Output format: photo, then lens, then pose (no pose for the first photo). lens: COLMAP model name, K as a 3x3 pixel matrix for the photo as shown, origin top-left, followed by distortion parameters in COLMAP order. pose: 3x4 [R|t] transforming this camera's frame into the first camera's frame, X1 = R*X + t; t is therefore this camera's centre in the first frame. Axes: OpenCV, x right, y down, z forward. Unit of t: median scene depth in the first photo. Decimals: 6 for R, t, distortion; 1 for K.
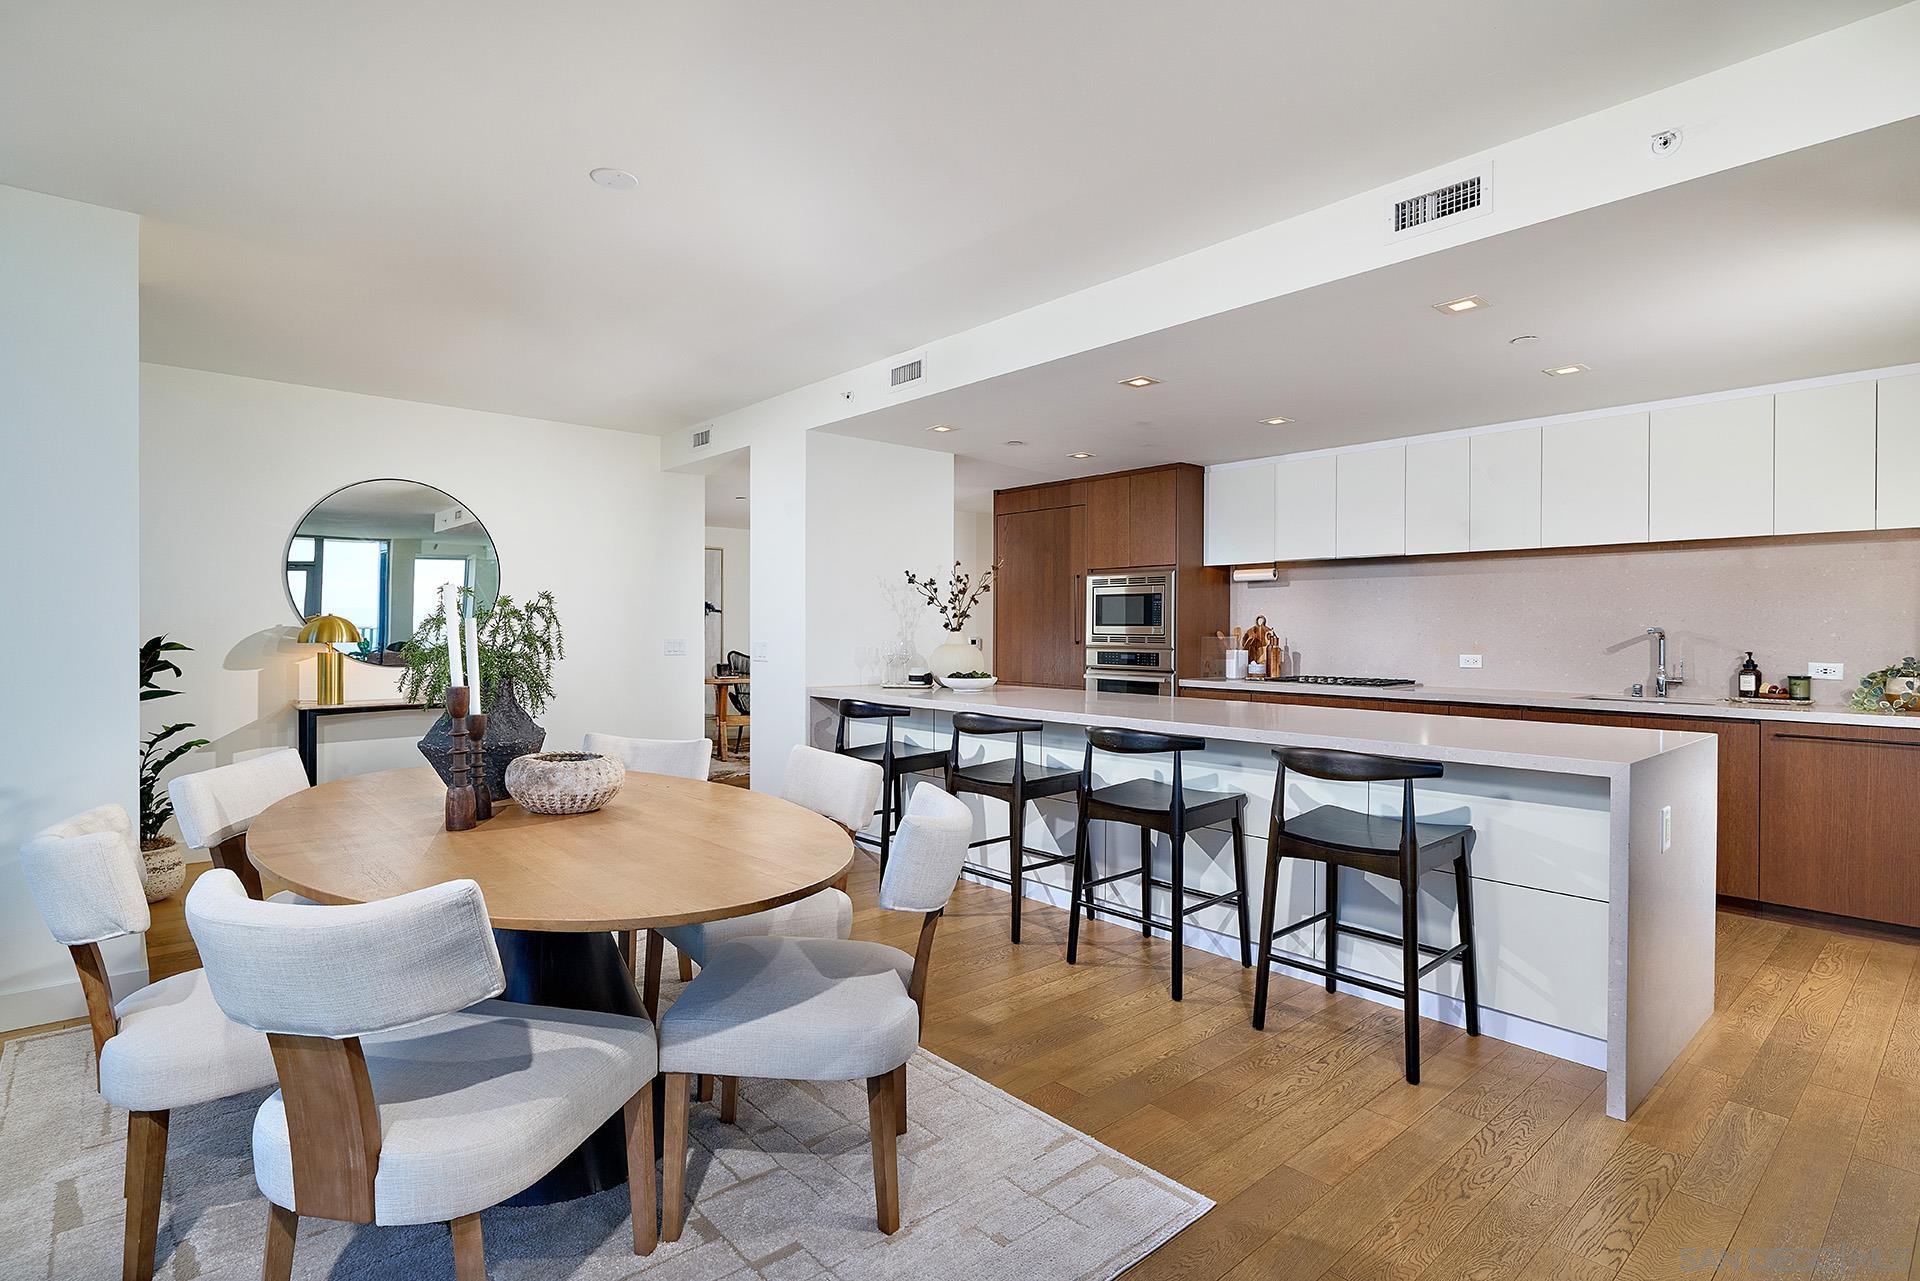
lens RADIAL K [[988.4, 0, 960.0], [0, 988.4, 640.5], [0, 0, 1]] dist [-0.001609, -0.000104]
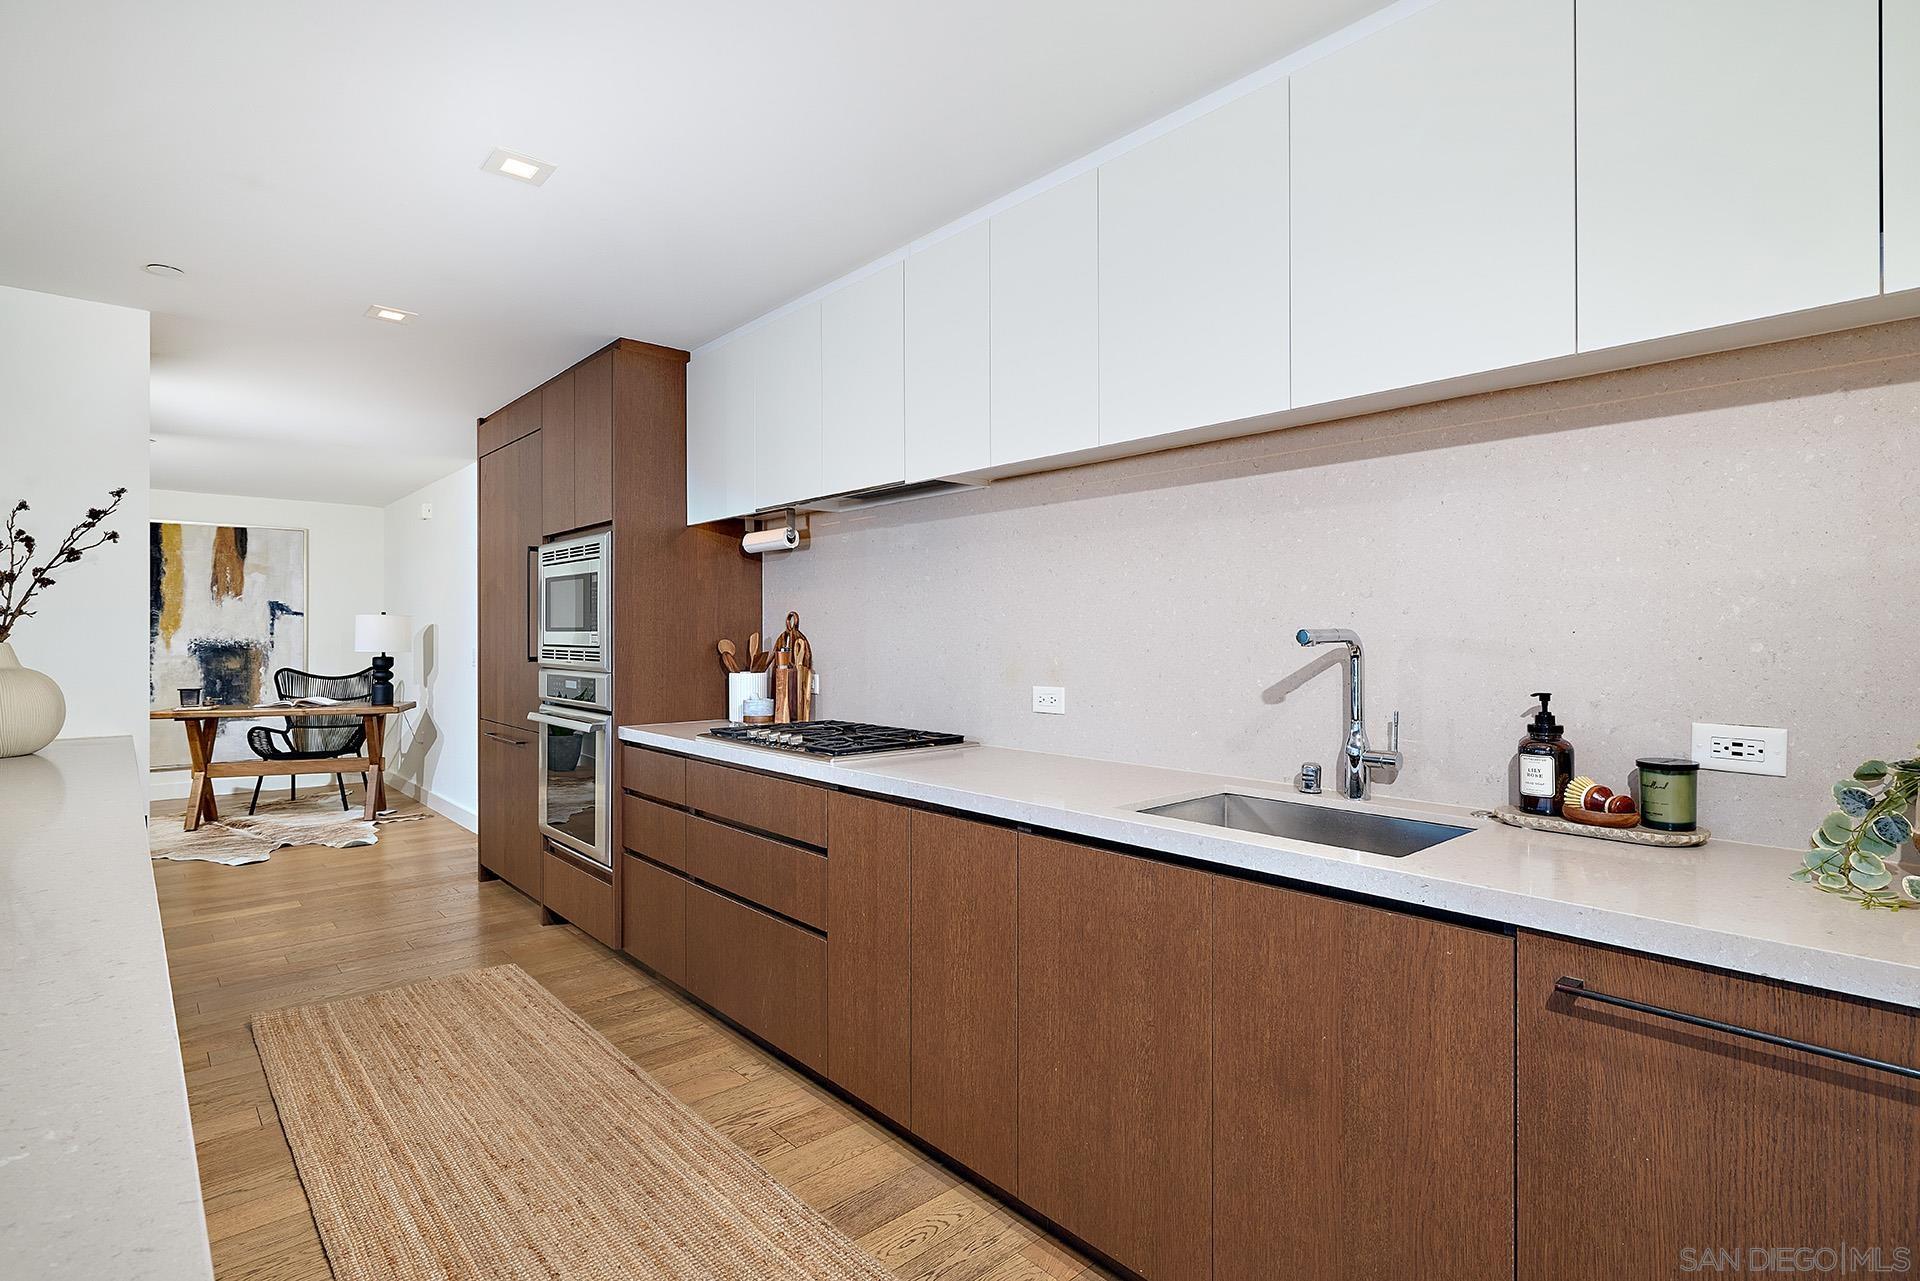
lens RADIAL K [[962.8, 0, 978.9], [0, 962.8, 639.5], [0, 0, 1]] dist [-0.001257, -0.000379]
pose [[0.999923, -0.004064, 0.011719, 0.584623], [0.004152, 0.999963, -0.007492, -0.006607], [-0.011688, 0.007540, 0.999903, 0.640458]]
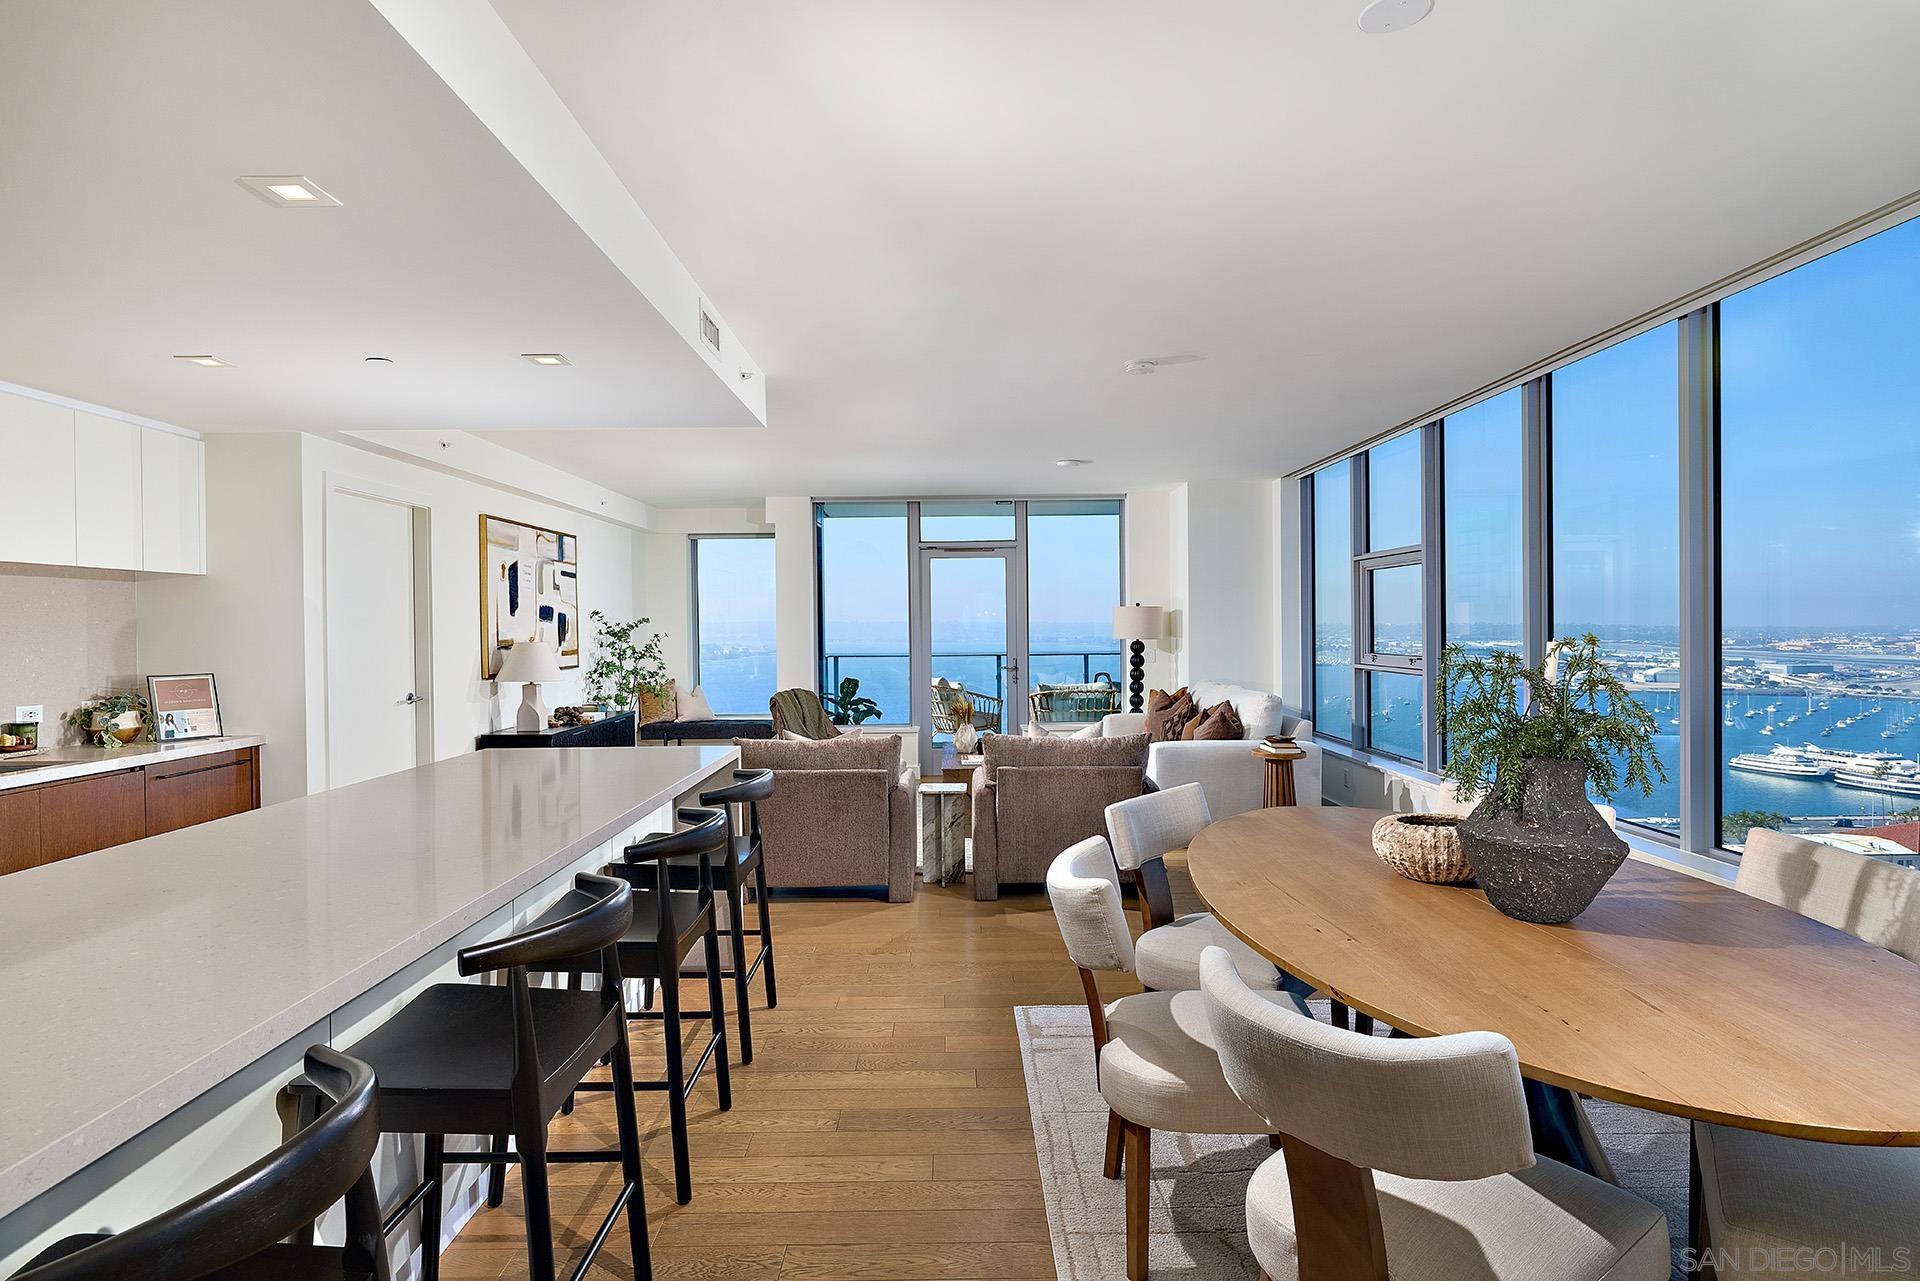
lens RADIAL K [[988.4, 0, 960.0], [0, 988.4, 640.5], [0, 0, 1]] dist [-0.001609, -0.000104]
pose [[-0.757760, -0.001976, 0.652531, -0.367956], [0.016631, 0.999612, 0.022340, -0.043429], [-0.652322, 0.027781, -0.757433, 1.114392]]
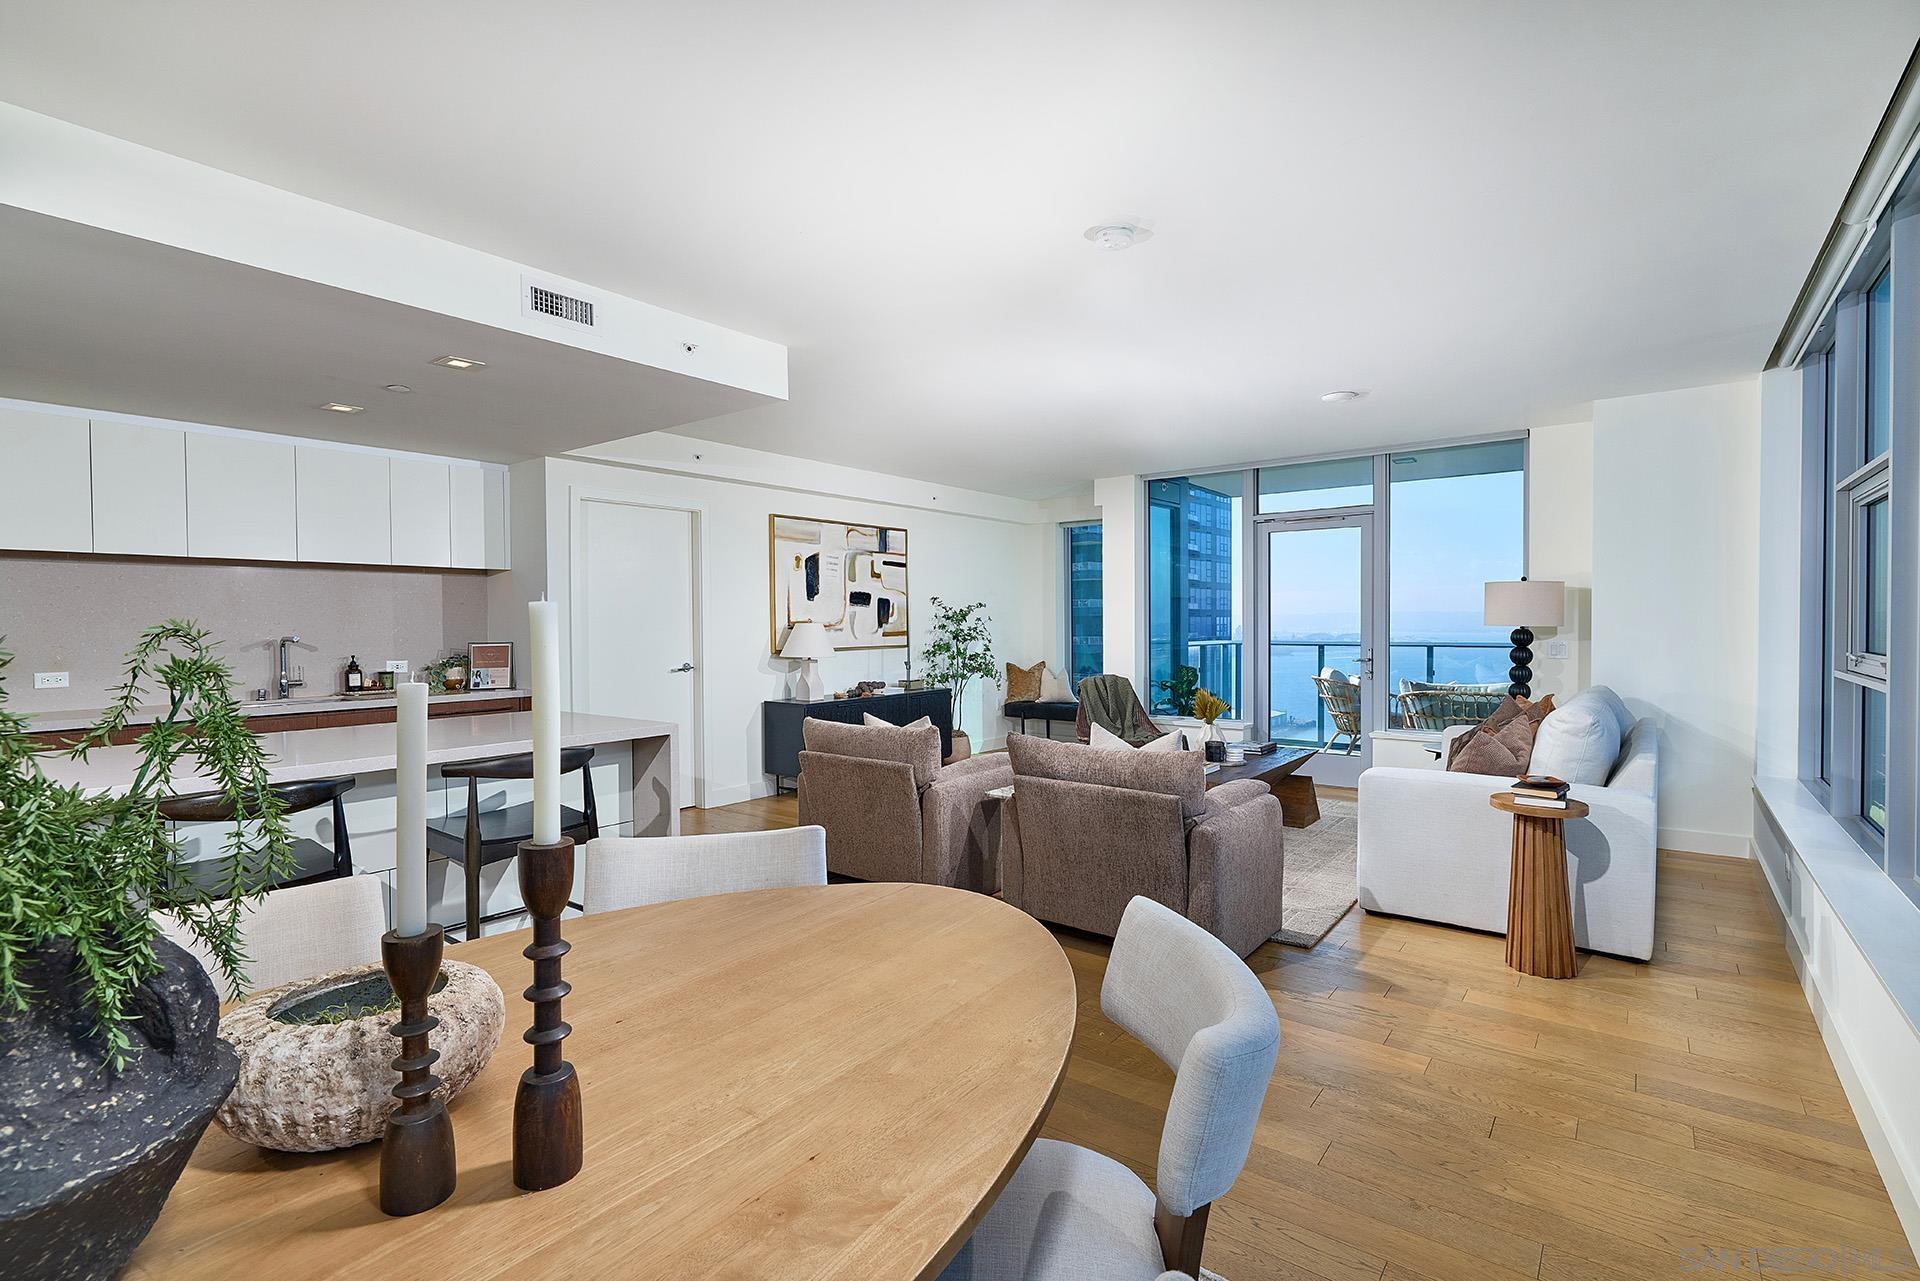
lens RADIAL K [[892.7, 0, 960.0], [0, 892.7, 640.5], [0, 0, 1]] dist [0.004785, 0.000362]
pose [[-0.190491, -0.019849, 0.981488, -0.469495], [0.016879, 0.999582, 0.023491, -0.020639], [-0.981544, 0.021041, -0.190076, 0.459027]]
